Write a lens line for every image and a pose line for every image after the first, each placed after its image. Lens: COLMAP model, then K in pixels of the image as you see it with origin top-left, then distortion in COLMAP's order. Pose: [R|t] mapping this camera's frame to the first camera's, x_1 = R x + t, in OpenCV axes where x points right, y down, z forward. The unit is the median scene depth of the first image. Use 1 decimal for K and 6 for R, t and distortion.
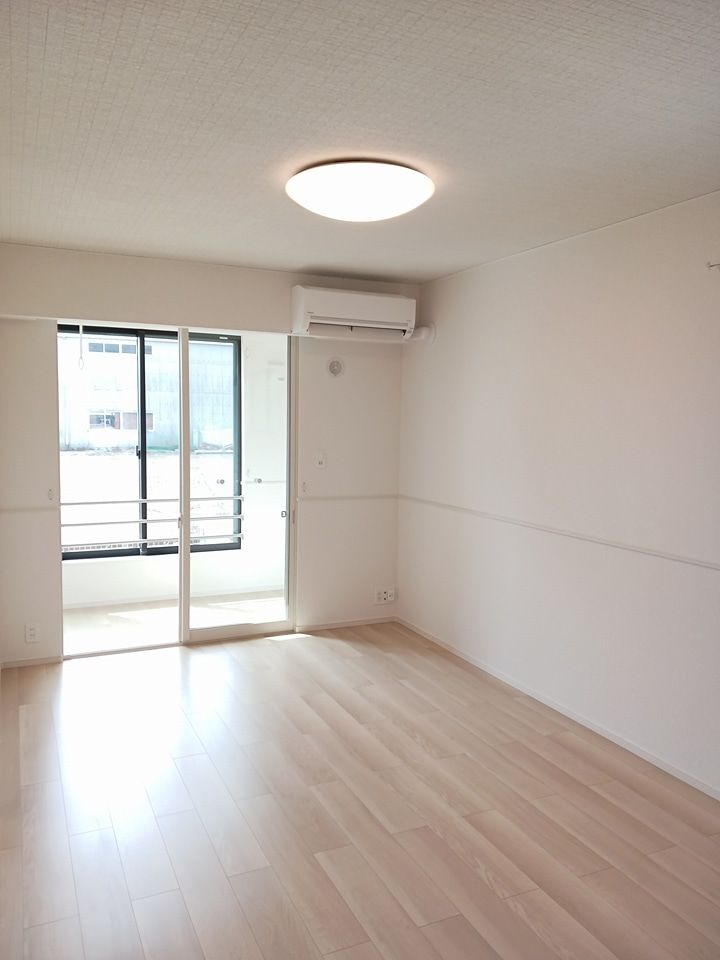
lens RADIAL K [[745.9, 0, 363.6], [0, 745.9, 486.8], [0, 0, 1]] dist [-0.011221, -0.015554]
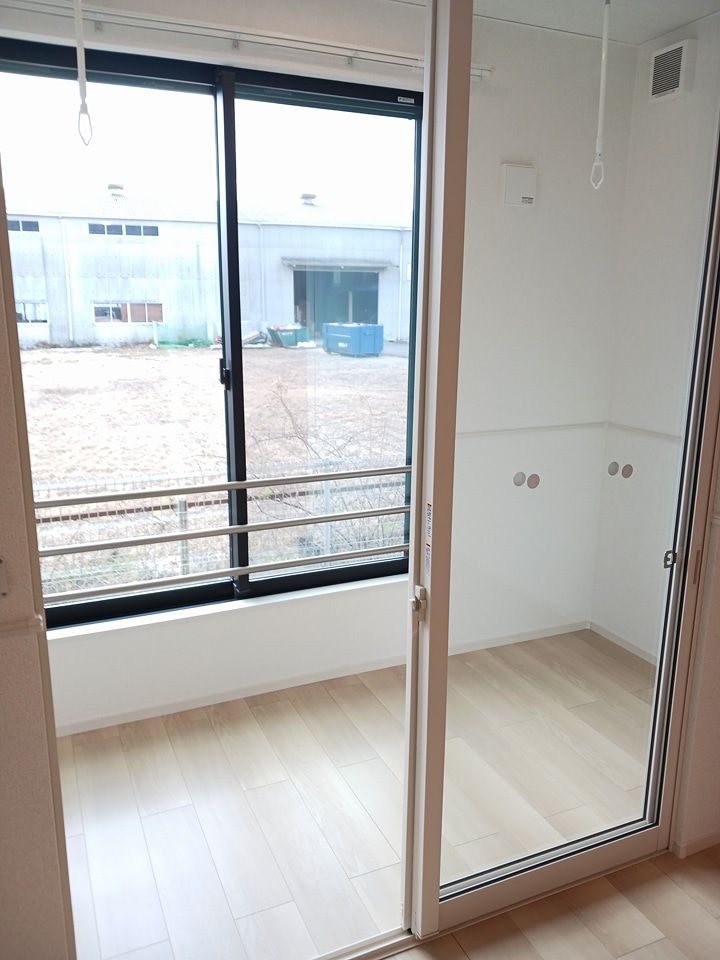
lens RADIAL K [[745.9, 0, 352.4], [0, 745.9, 480.2], [0, 0, 1]] dist [-0.011221, -0.015554]
pose [[0.999685, -0.003014, -0.024917, -0.036072], [0.006313, 0.991043, 0.133396, -0.007169], [0.024292, -0.133511, 0.990750, 0.093130]]
